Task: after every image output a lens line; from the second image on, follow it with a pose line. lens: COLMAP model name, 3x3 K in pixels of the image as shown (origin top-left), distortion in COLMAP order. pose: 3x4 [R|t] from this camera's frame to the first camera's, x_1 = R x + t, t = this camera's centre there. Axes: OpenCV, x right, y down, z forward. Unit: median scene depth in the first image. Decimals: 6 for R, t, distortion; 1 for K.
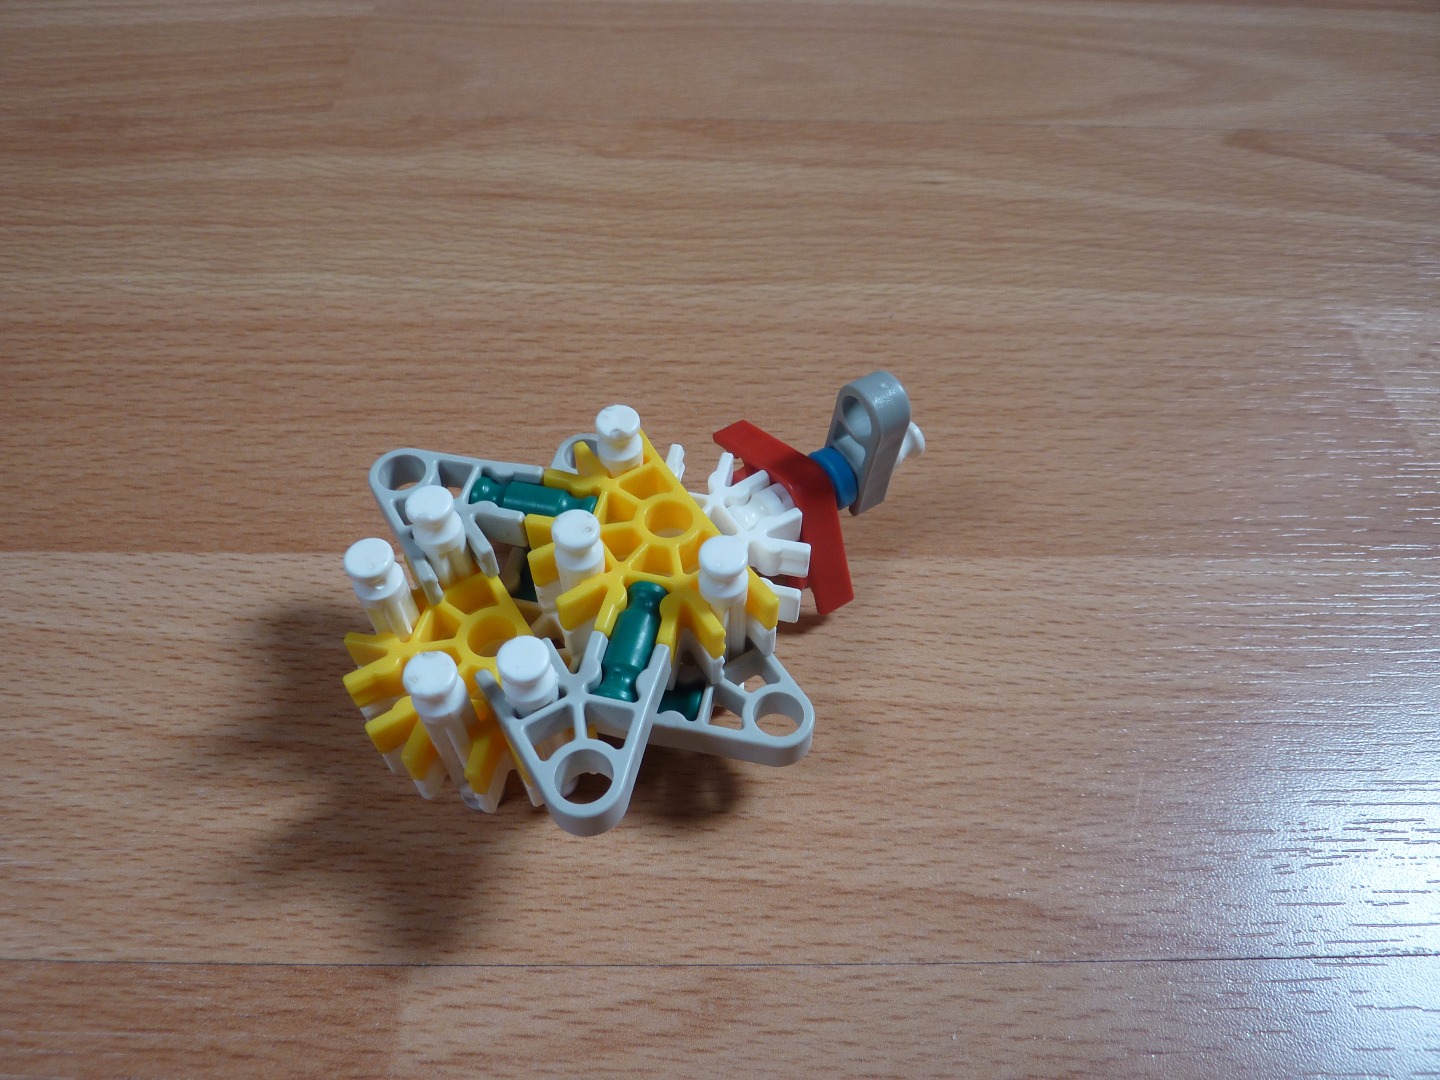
lens RADIAL K [[1066.6, 0, 716.3], [0, 1066.6, 542.0], [0, 0, 1]] dist [-0.022816, -0.017360]
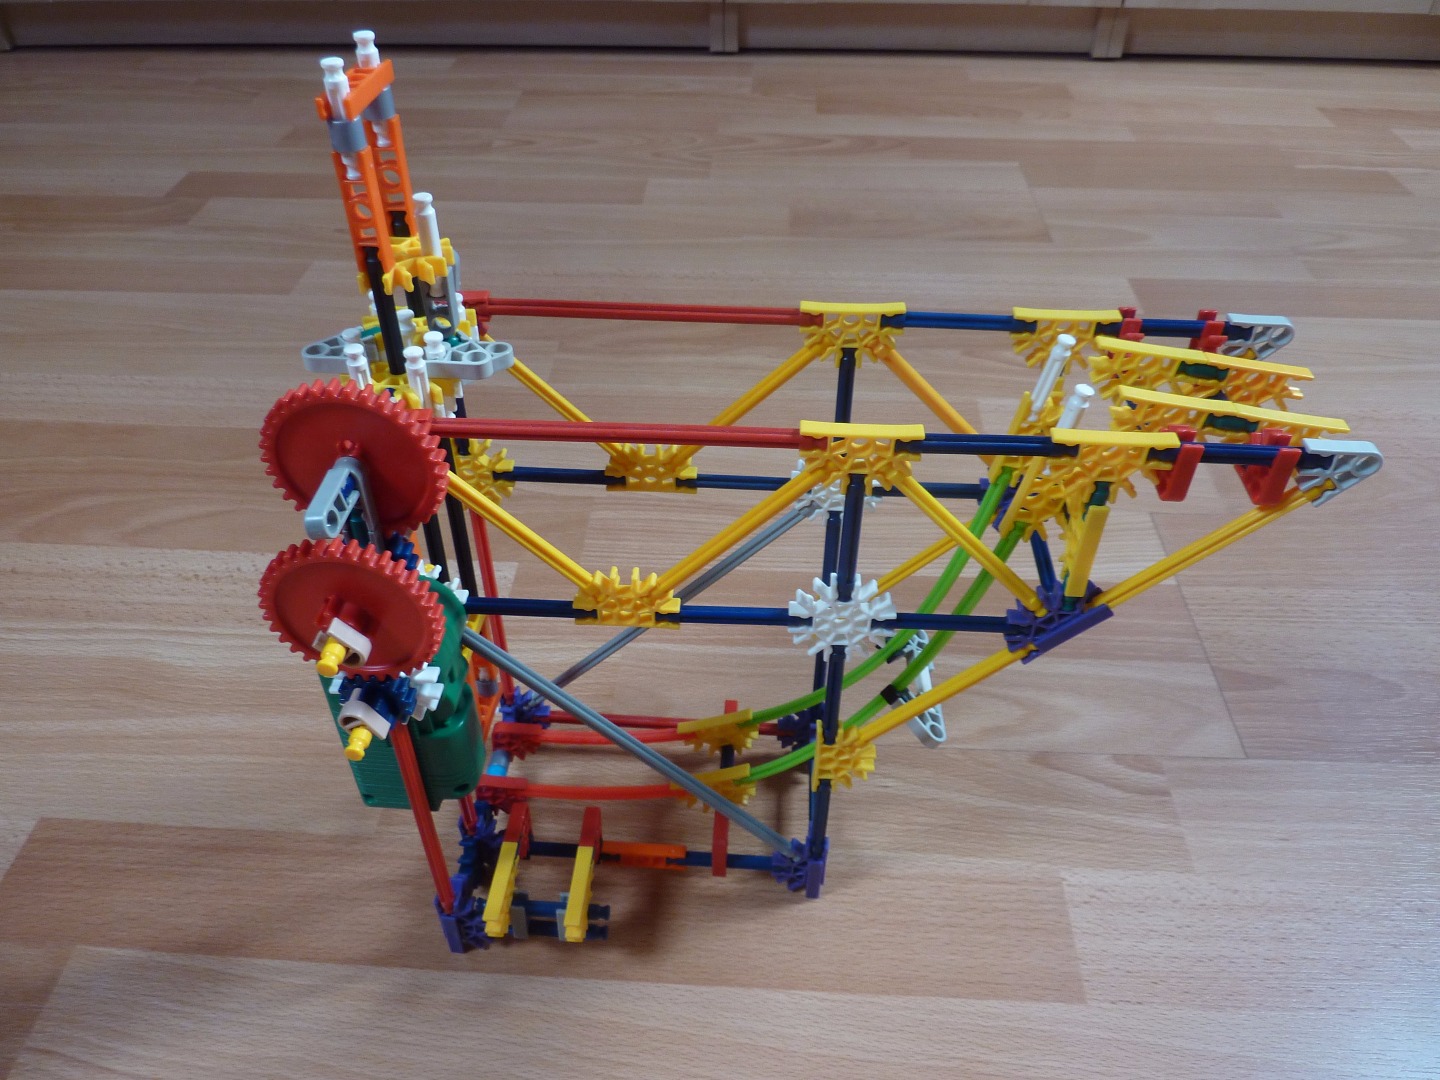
lens RADIAL K [[1074.0, 0, 724.7], [0, 1074.0, 538.1], [0, 0, 1]] dist [-0.021899, -0.004163]
pose [[0.997619, 0.027986, -0.063033, 0.000249], [-0.039964, 0.979463, -0.197626, -0.434575], [0.056208, 0.199674, 0.978249, -1.417407]]
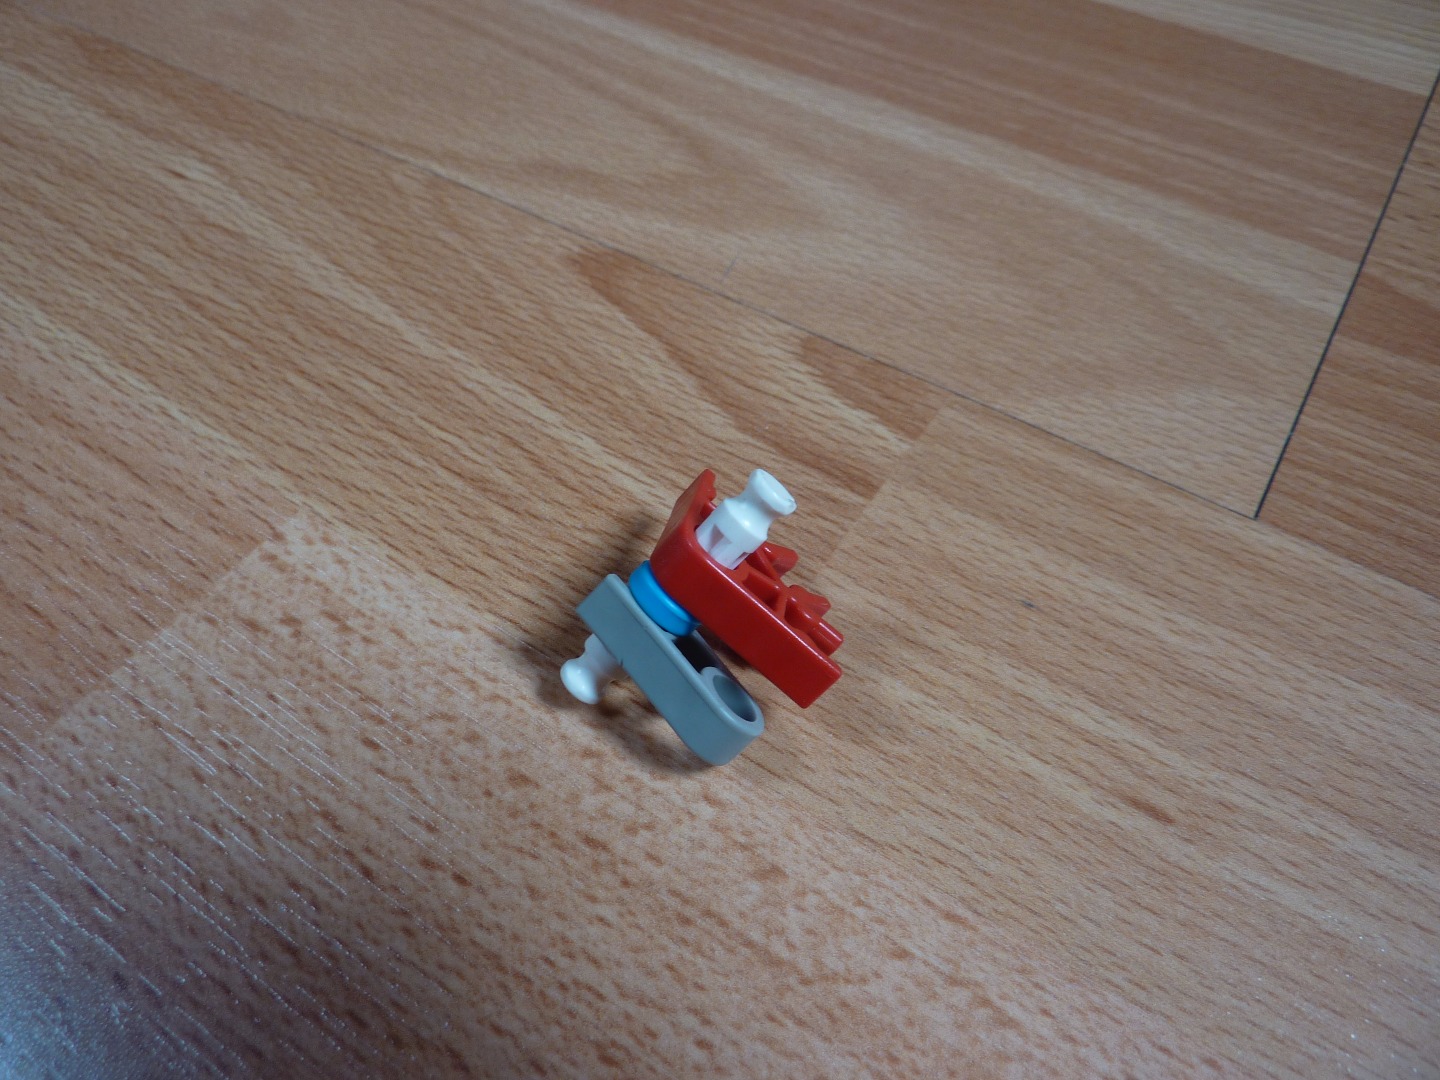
lens RADIAL K [[1066.6, 0, 716.3], [0, 1066.6, 542.0], [0, 0, 1]] dist [-0.022816, -0.017360]
pose [[0.826494, 0.431057, -0.362074, 1.052100], [-0.433095, 0.897772, 0.080208, -0.367092], [0.359634, 0.090521, 0.928692, 0.484383]]
